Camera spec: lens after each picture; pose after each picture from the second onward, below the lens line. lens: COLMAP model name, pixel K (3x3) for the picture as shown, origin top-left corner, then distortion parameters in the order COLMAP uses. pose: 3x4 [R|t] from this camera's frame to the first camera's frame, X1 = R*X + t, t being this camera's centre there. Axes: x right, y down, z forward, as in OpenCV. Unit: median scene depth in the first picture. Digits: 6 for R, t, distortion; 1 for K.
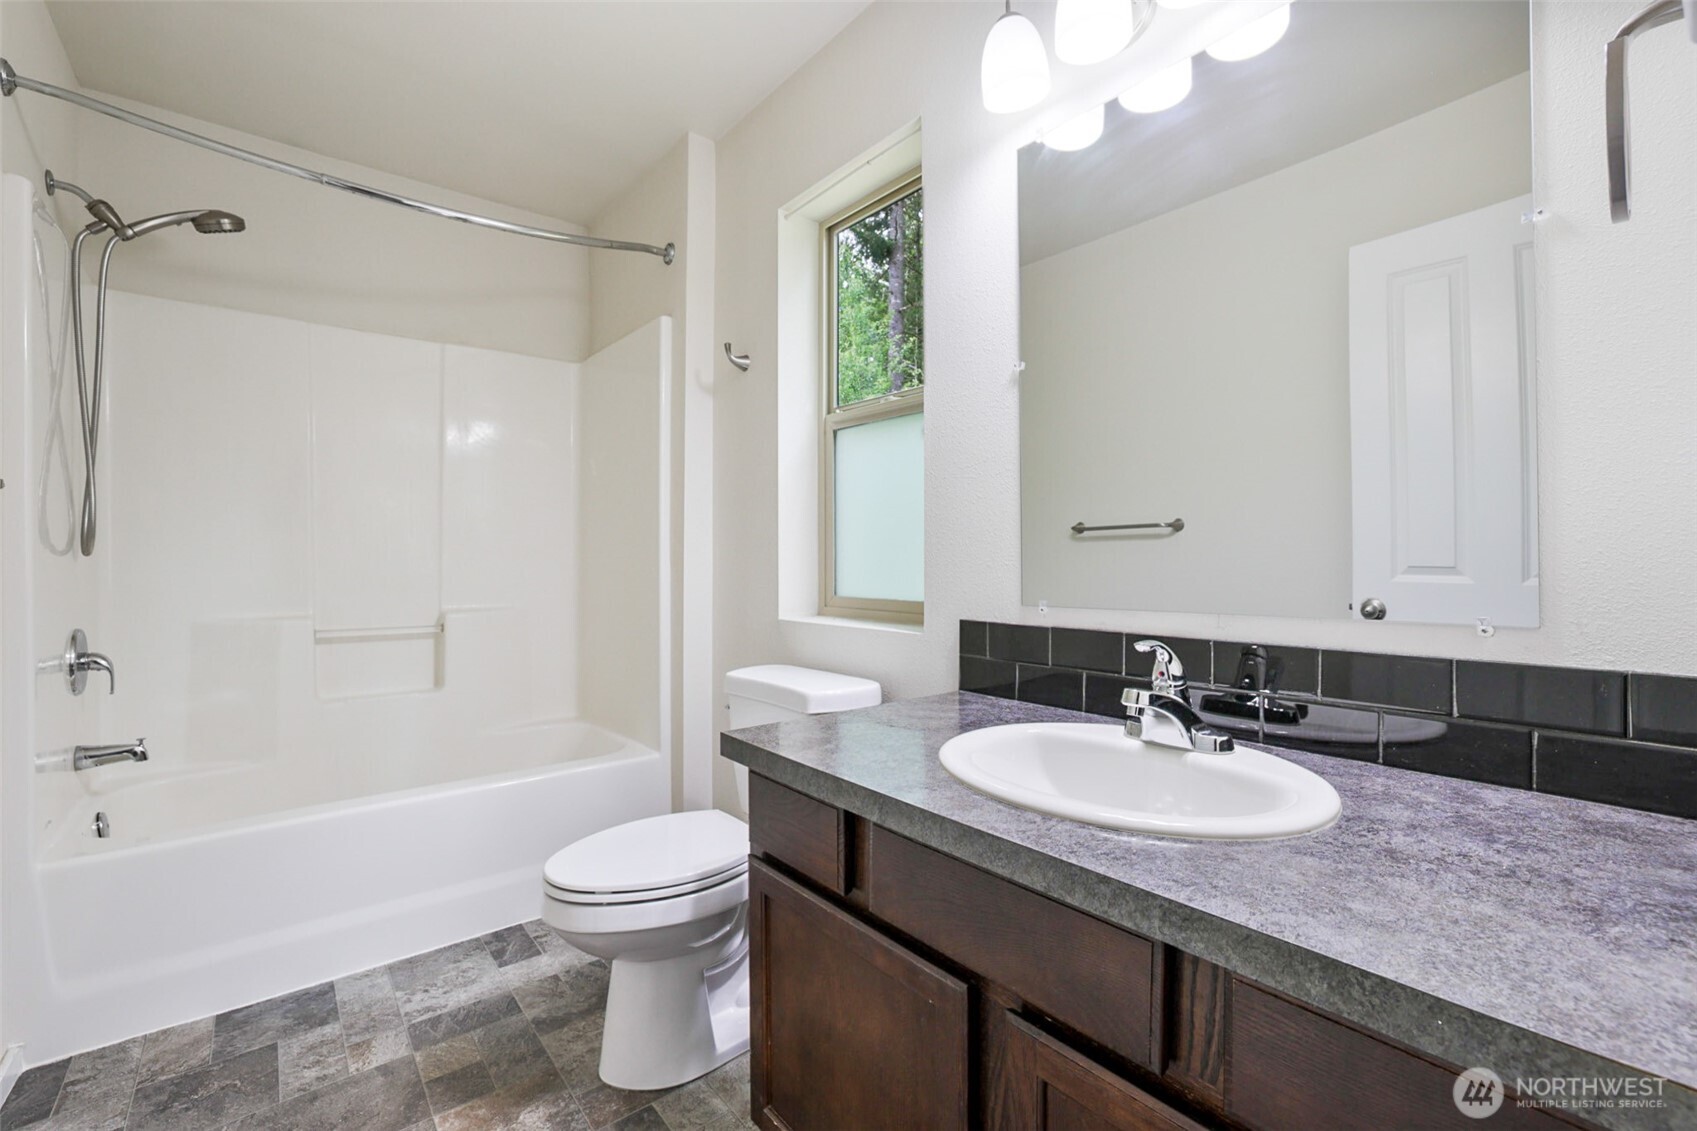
lens RADIAL K [[723.1, 0, 849.6], [0, 723.1, 562.1], [0, 0, 1]] dist [-0.046428, 0.014970]
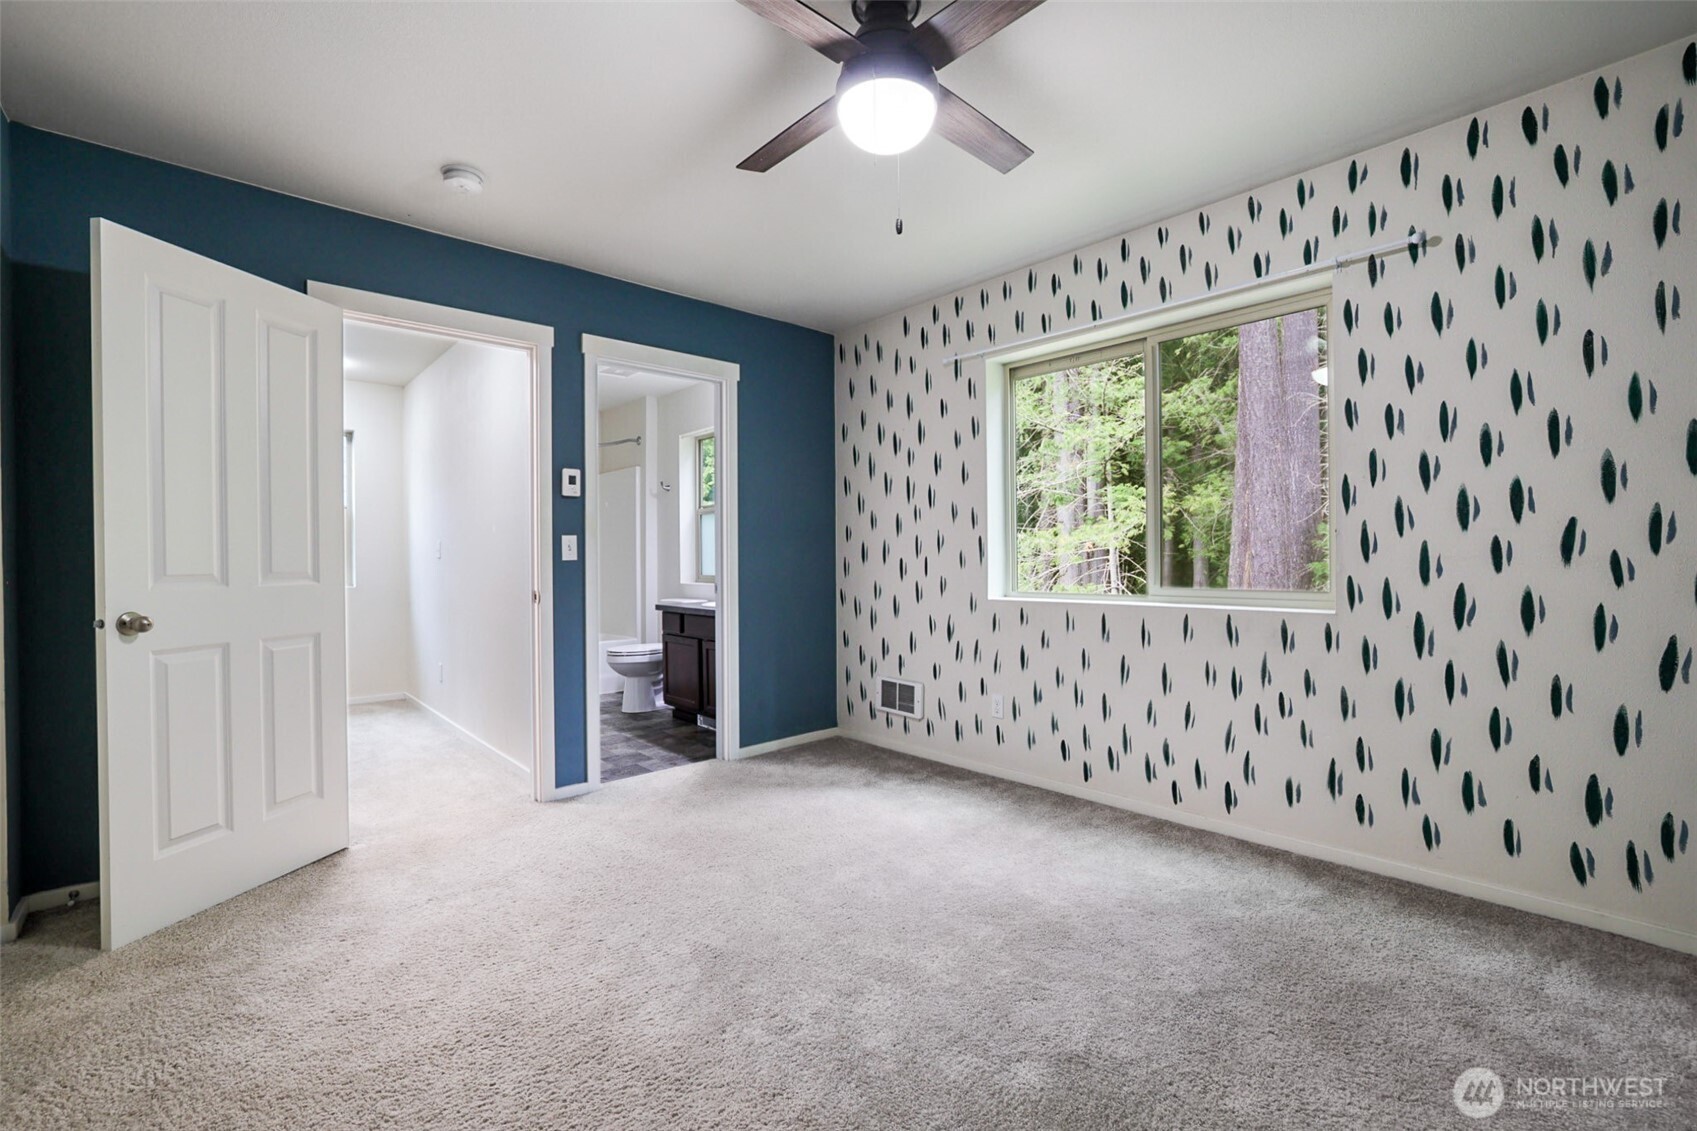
lens RADIAL K [[723.1, 0, 849.6], [0, 723.1, 562.1], [0, 0, 1]] dist [-0.046428, 0.014970]
pose [[0.998160, -0.000552, 0.060629, 0.431531], [0.000463, 0.999999, 0.001490, -0.009215], [-0.060630, -0.001459, 0.998159, -2.031087]]
